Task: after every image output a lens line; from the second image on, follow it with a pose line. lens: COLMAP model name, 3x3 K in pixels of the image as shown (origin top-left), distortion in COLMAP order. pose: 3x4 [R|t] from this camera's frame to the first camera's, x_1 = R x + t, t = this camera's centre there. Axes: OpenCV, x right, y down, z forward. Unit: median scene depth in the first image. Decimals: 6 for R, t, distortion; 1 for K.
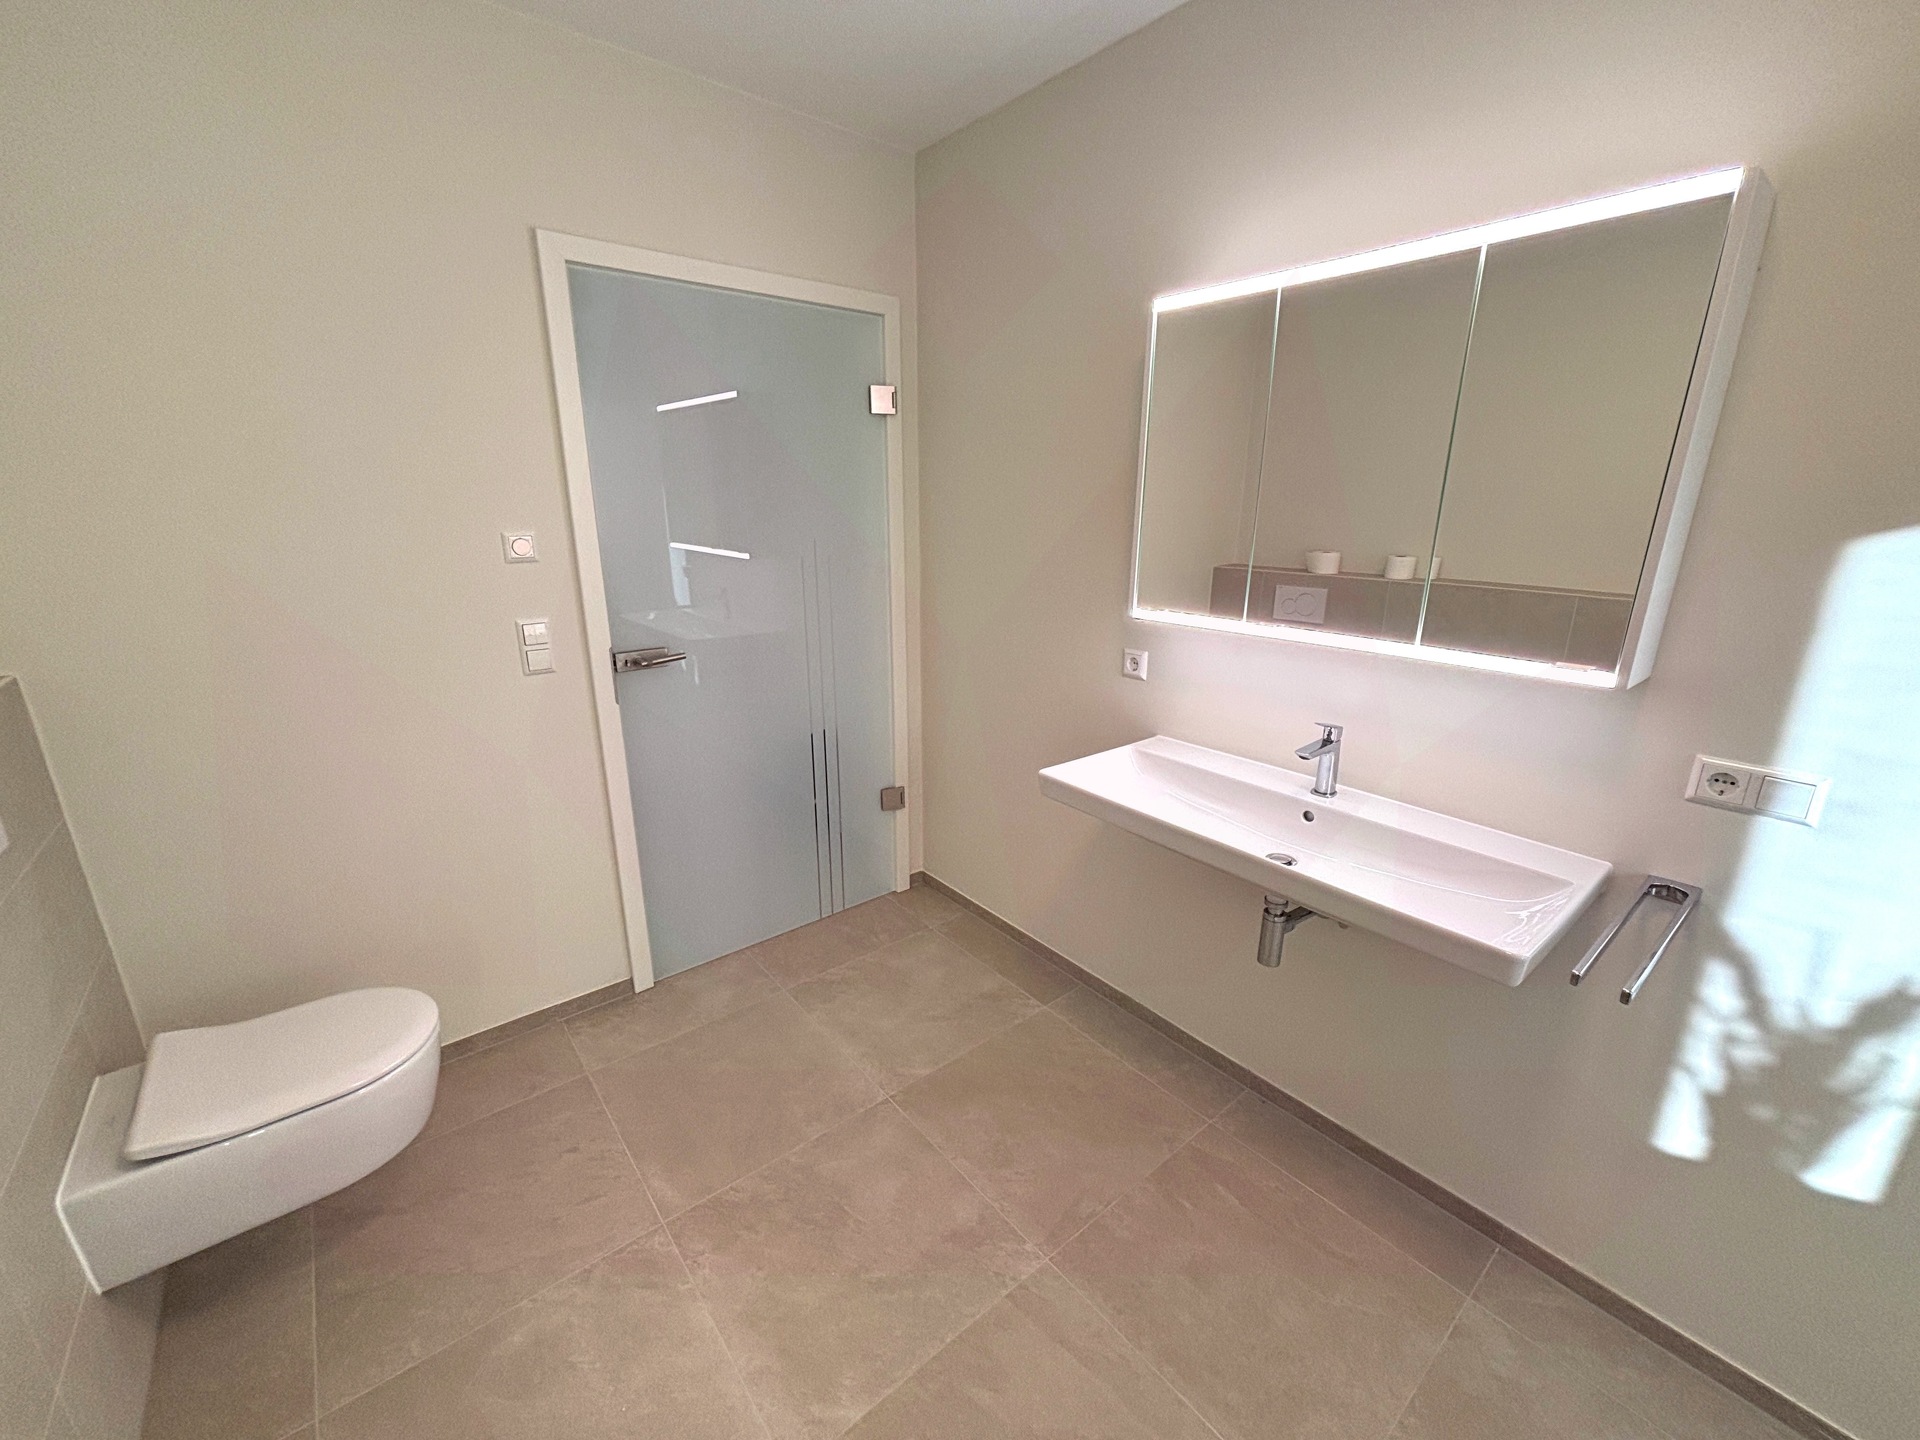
lens RADIAL K [[779.7, 0, 964.6], [0, 779.7, 722.7], [0, 0, 1]] dist [0.002803, 0.000392]
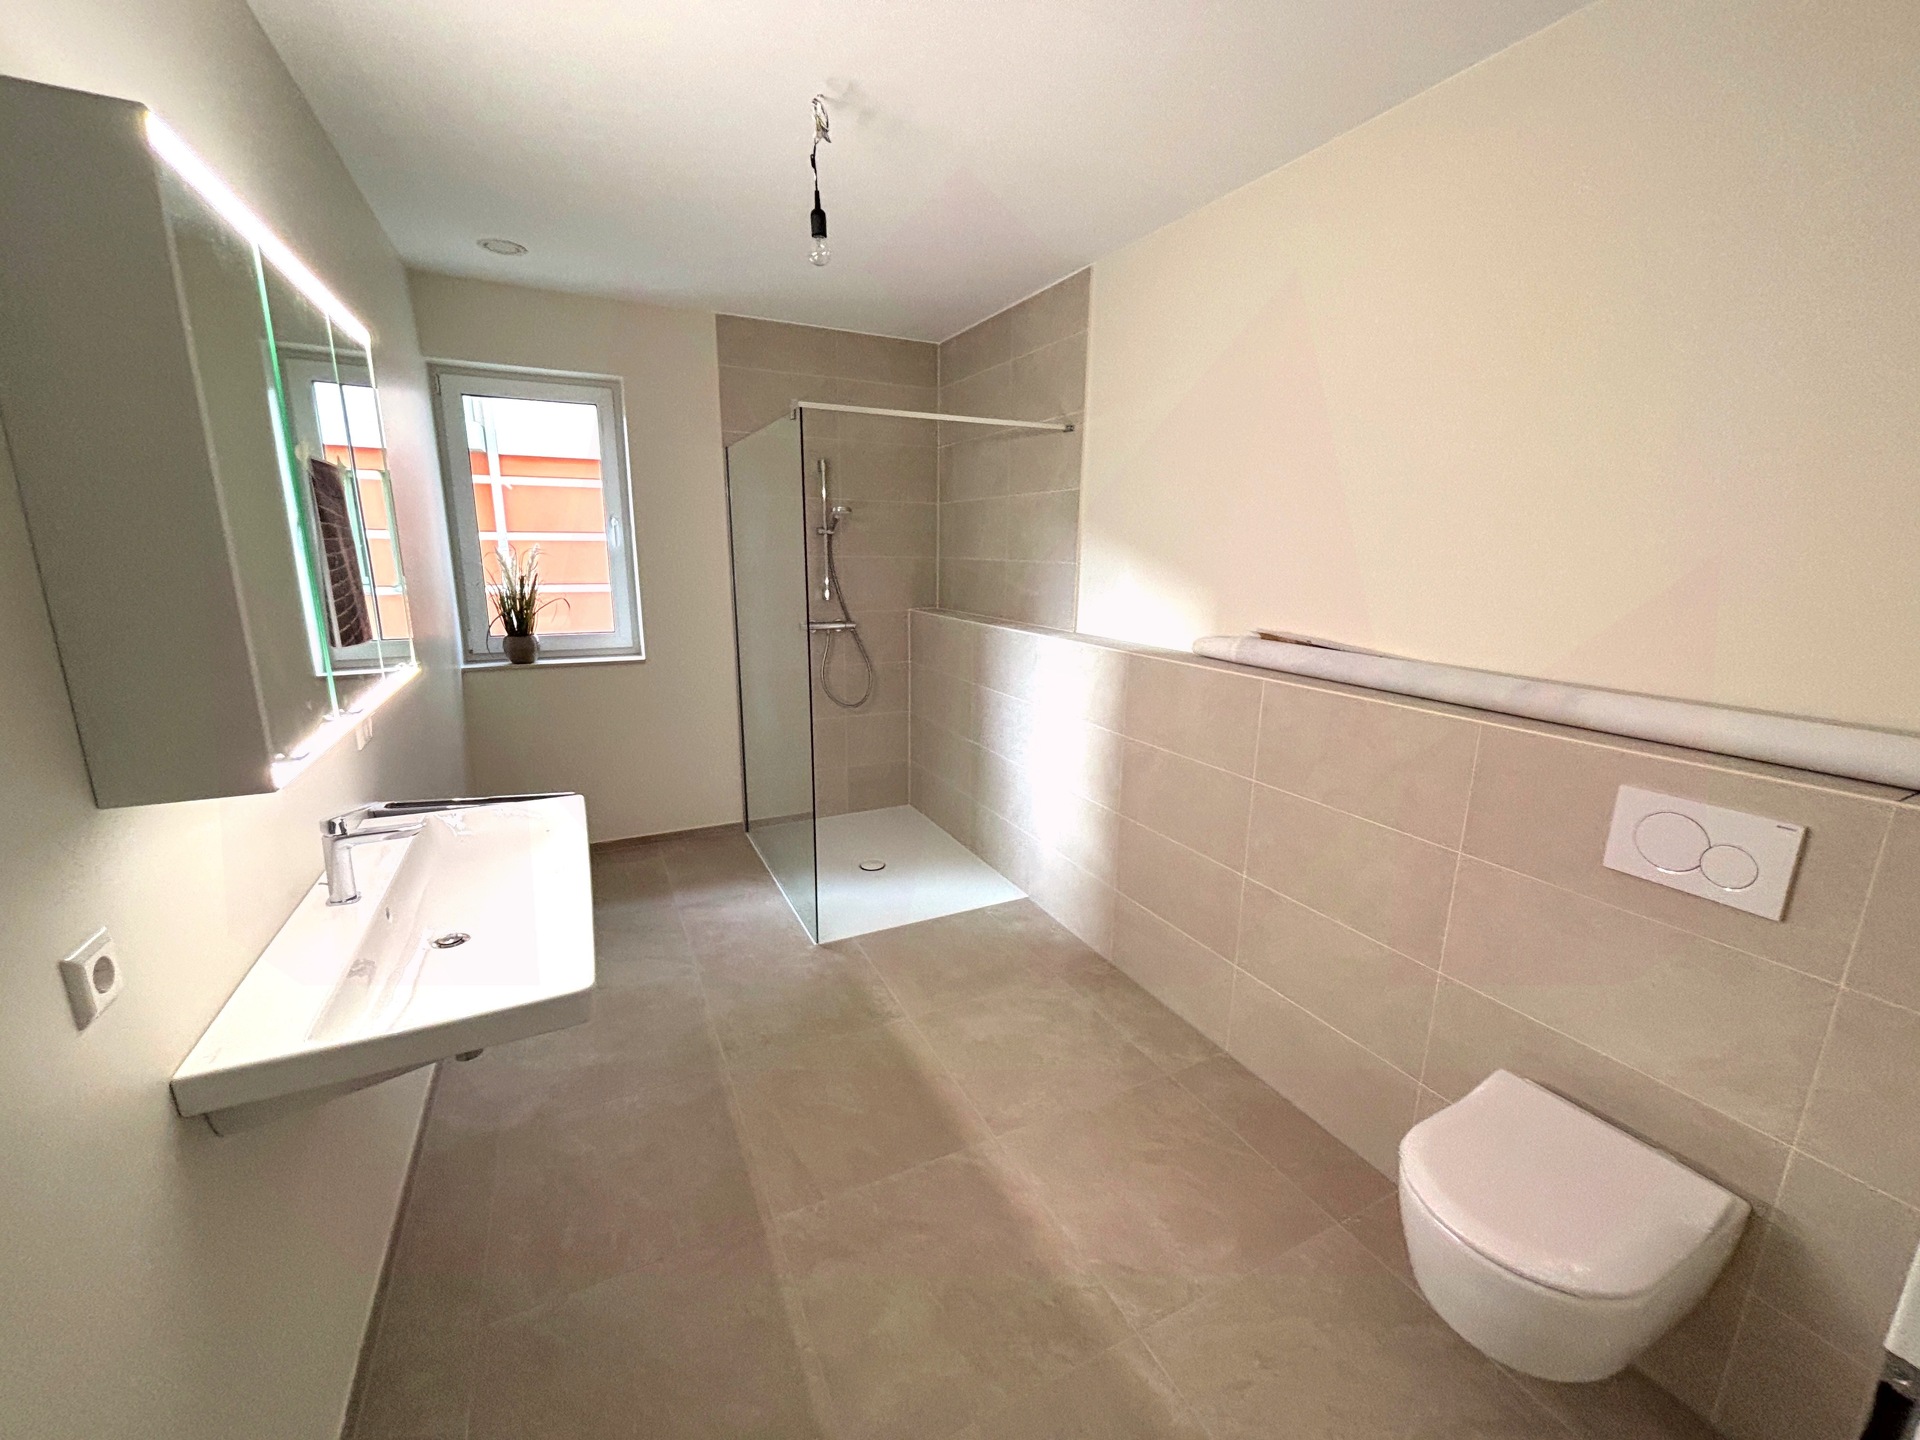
lens RADIAL K [[779.7, 0, 964.6], [0, 779.7, 722.7], [0, 0, 1]] dist [0.002803, 0.000392]
pose [[-0.974639, -0.064682, 0.214232, -0.367818], [0.047520, 0.875663, 0.480579, -0.474345], [-0.218680, 0.478572, -0.850381, 1.609873]]
